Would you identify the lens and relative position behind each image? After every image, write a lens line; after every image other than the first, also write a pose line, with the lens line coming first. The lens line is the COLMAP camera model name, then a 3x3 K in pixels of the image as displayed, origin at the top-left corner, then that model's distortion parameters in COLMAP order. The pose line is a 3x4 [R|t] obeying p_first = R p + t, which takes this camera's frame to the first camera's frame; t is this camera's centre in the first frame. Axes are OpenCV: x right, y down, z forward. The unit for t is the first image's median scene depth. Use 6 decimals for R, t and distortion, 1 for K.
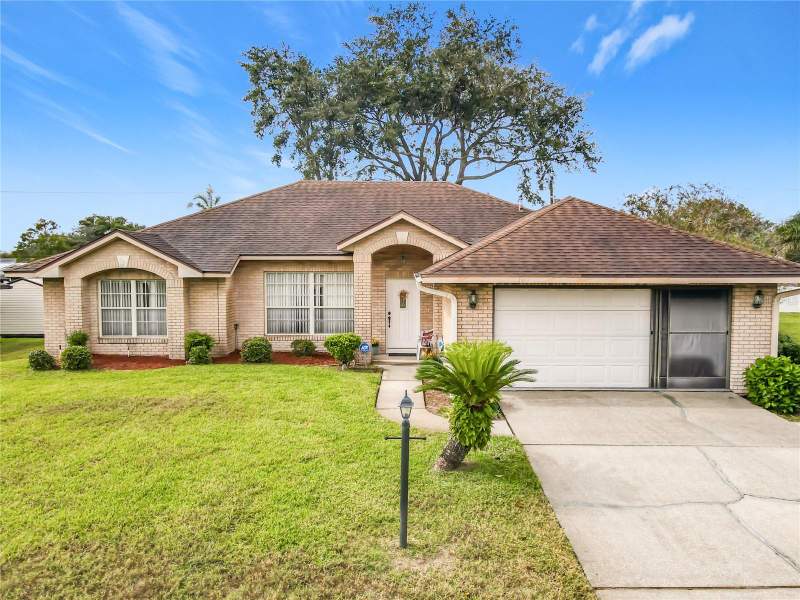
lens RADIAL K [[586.0, 0, 409.3], [0, 586.0, 297.6], [0, 0, 1]] dist [-0.007422, 0.046897]
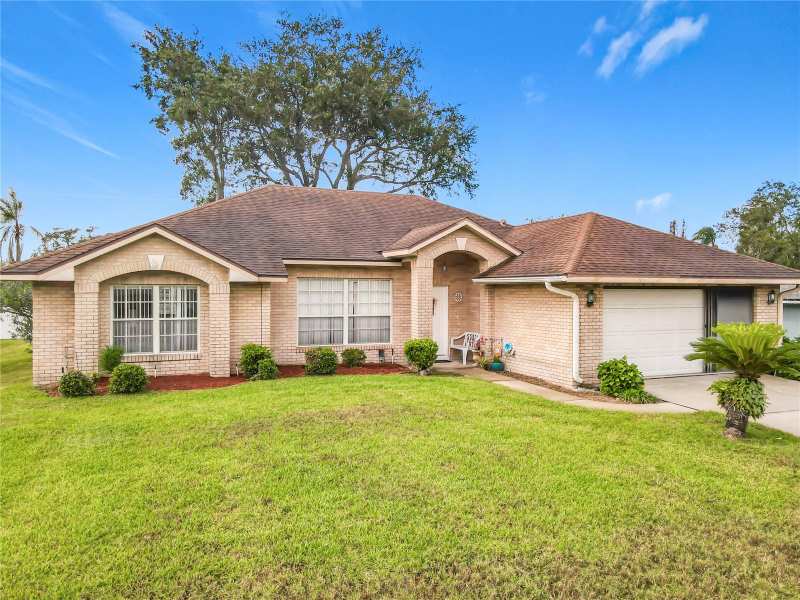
lens RADIAL K [[586.0, 0, 409.3], [0, 586.0, 297.6], [0, 0, 1]] dist [-0.007422, 0.046897]
pose [[0.921837, -0.003729, 0.387559, -0.485503], [0.020191, 0.999058, -0.038415, 0.028268], [-0.387050, 0.043238, 0.921044, 0.097896]]
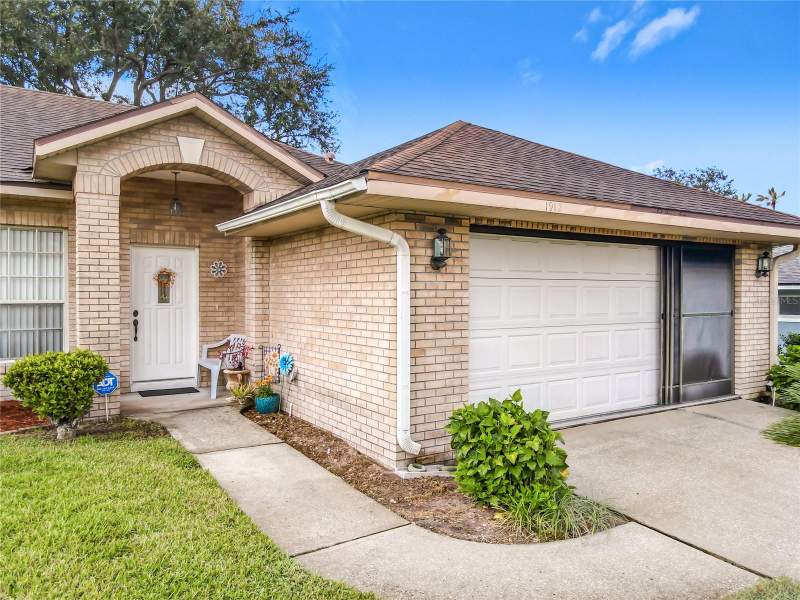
lens RADIAL K [[586.0, 0, 409.3], [0, 586.0, 297.6], [0, 0, 1]] dist [-0.007422, 0.046897]
pose [[0.840889, -0.005573, 0.541179, -0.123529], [0.030436, 0.998851, -0.037006, 0.043792], [-0.540351, 0.047589, 0.840093, 0.488891]]
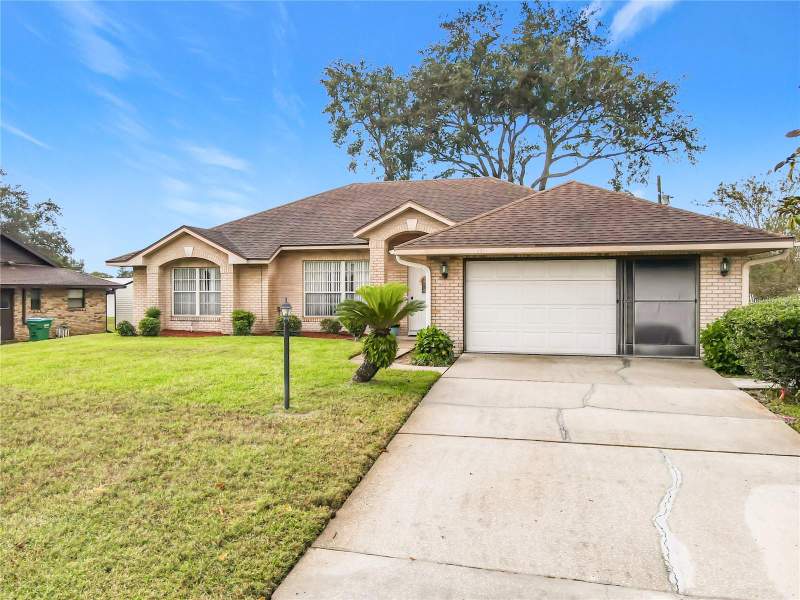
lens RADIAL K [[658.3, 0, 364.2], [0, 658.3, 287.3], [0, 0, 1]] dist [0.009310, 0.008339]
pose [[0.959714, -0.003953, -0.280951, 0.246015], [-0.012281, 0.998355, -0.056000, 0.084497], [0.280710, 0.057194, 0.958087, -0.202484]]
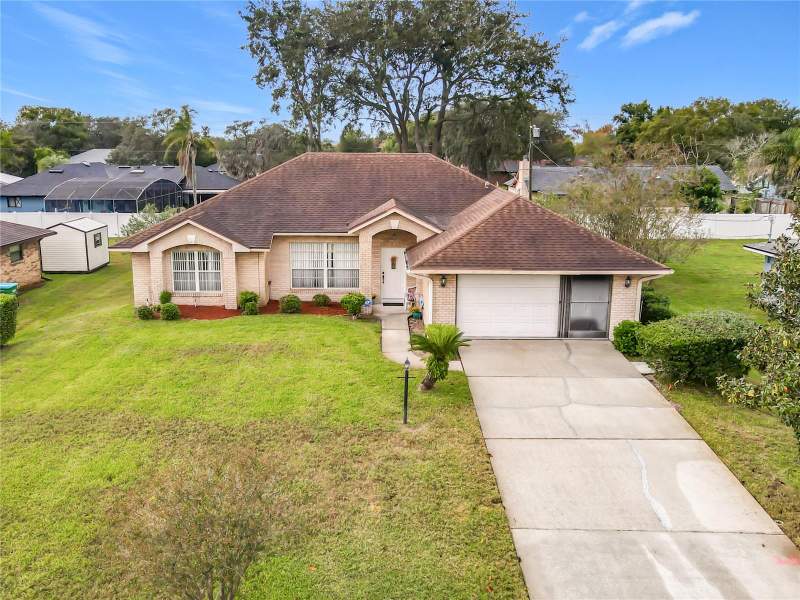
lens RADIAL K [[697.1, 0, 376.4], [0, 697.1, 270.9], [0, 0, 1]] dist [0.006667, 0.005232]
pose [[0.999944, 0.003030, -0.010104, -0.037968], [-0.001709, 0.991747, 0.128201, -0.201479], [0.010409, -0.128176, 0.991697, -0.636381]]
